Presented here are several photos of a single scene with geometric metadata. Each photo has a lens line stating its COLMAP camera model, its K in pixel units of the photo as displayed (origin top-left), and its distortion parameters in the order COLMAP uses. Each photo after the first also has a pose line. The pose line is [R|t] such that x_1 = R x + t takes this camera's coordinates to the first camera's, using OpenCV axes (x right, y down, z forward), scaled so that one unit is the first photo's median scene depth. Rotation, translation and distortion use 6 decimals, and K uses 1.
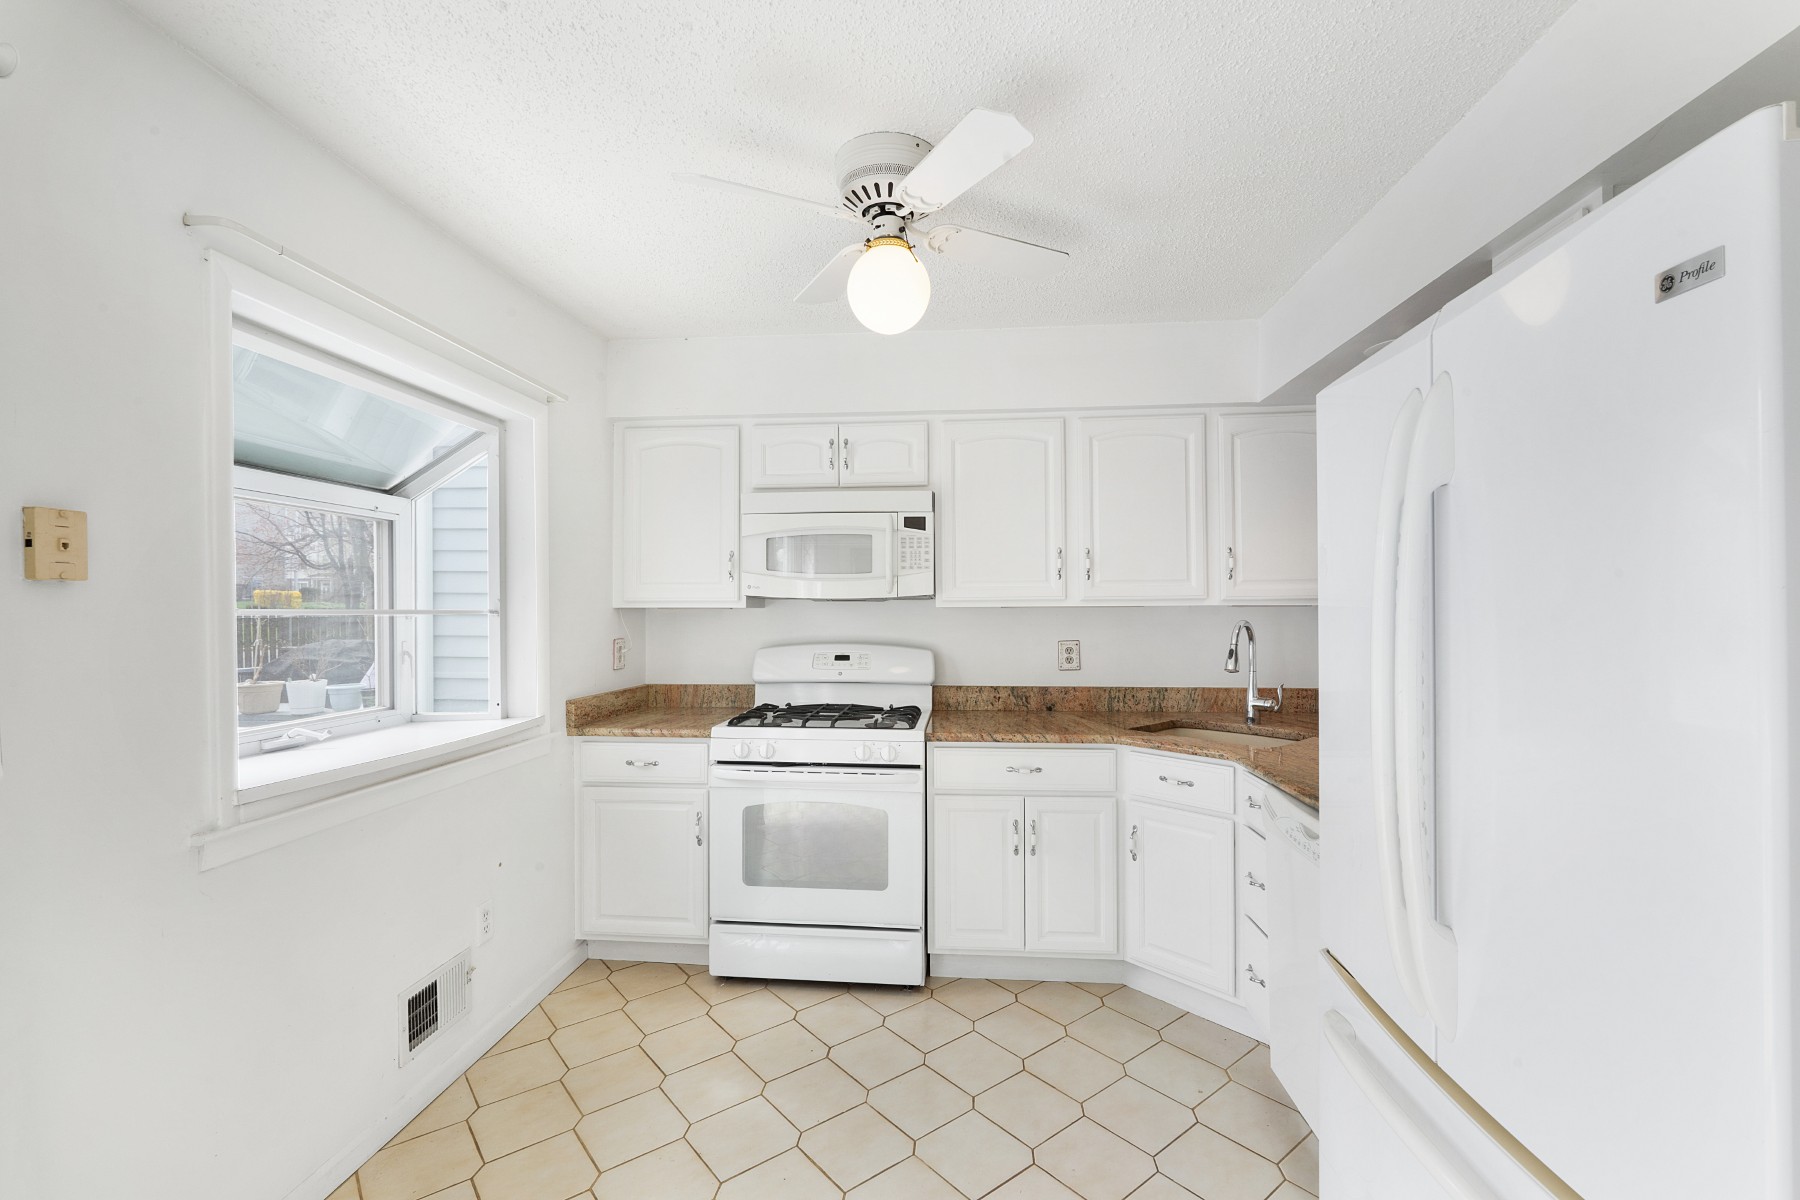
lens RADIAL K [[789.0, 0, 896.7], [0, 789.0, 602.9], [0, 0, 1]] dist [-0.004948, 0.000272]
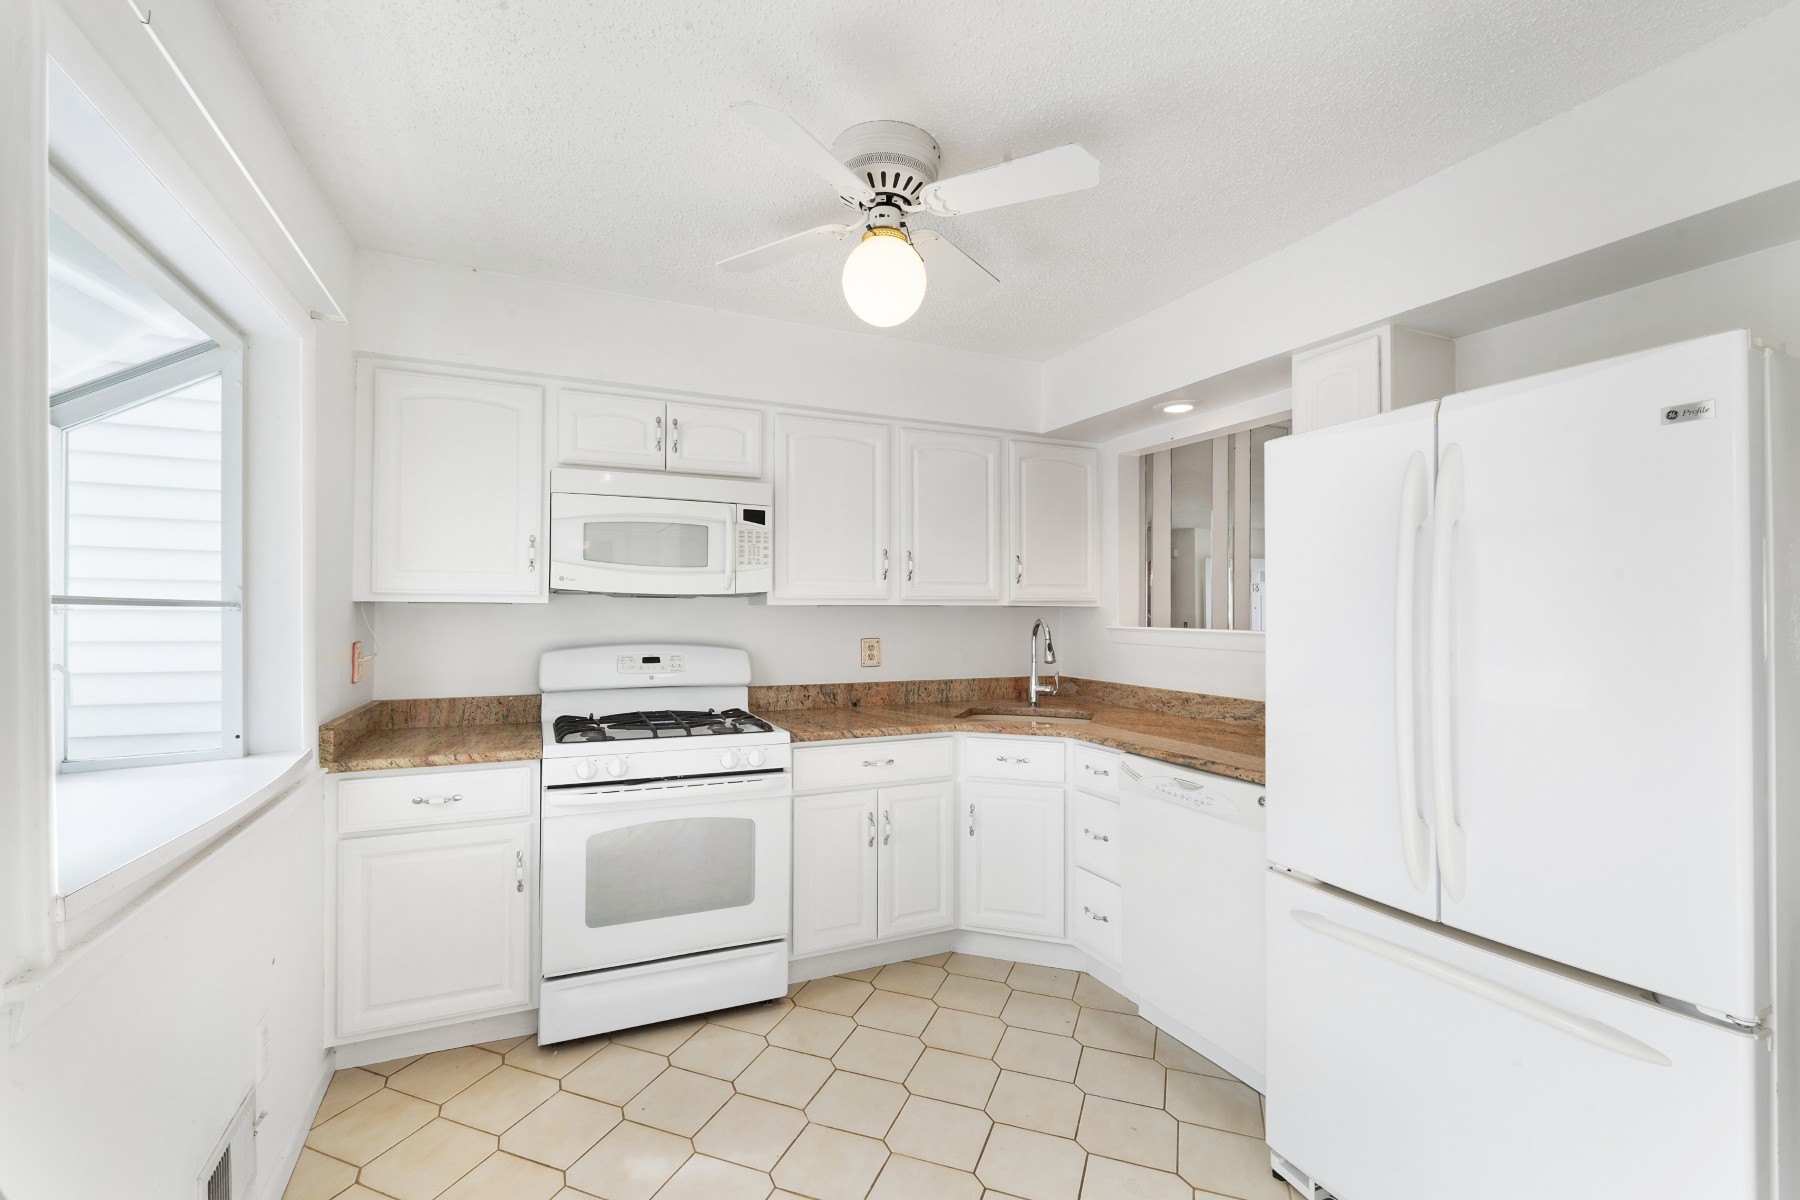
lens RADIAL K [[789.0, 0, 896.7], [0, 789.0, 602.9], [0, 0, 1]] dist [-0.004948, 0.000272]
pose [[0.863075, 0.011792, 0.504938, -0.309689], [-0.010546, 0.999930, -0.005325, 0.006749], [-0.504966, -0.000729, 0.863139, 0.087980]]
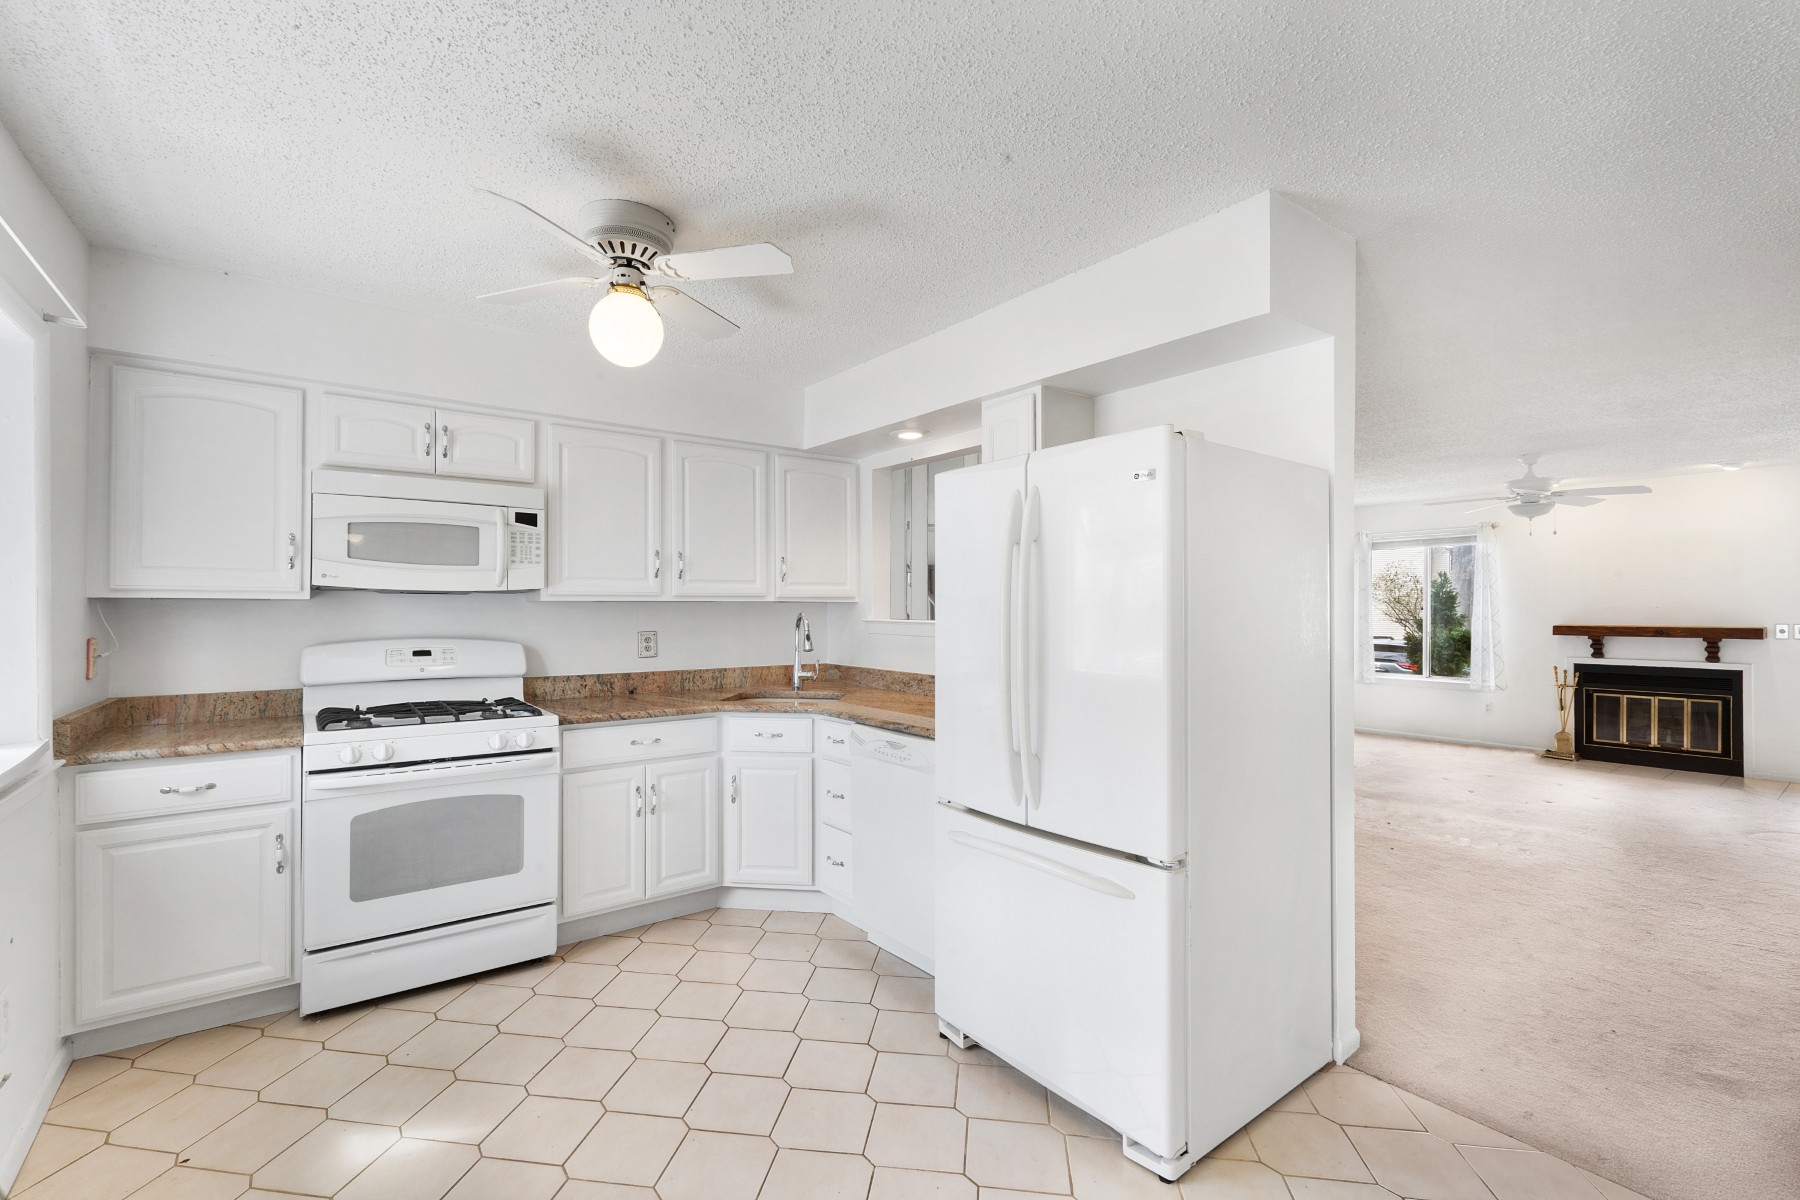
lens RADIAL K [[792.9, 0, 897.9], [0, 792.9, 603.3], [0, 0, 1]] dist [-0.001576, -0.000353]
pose [[0.732996, 0.007444, 0.680192, -0.325869], [-0.008514, 0.999962, -0.001768, 0.006895], [-0.680180, -0.004495, 0.733032, -0.093006]]
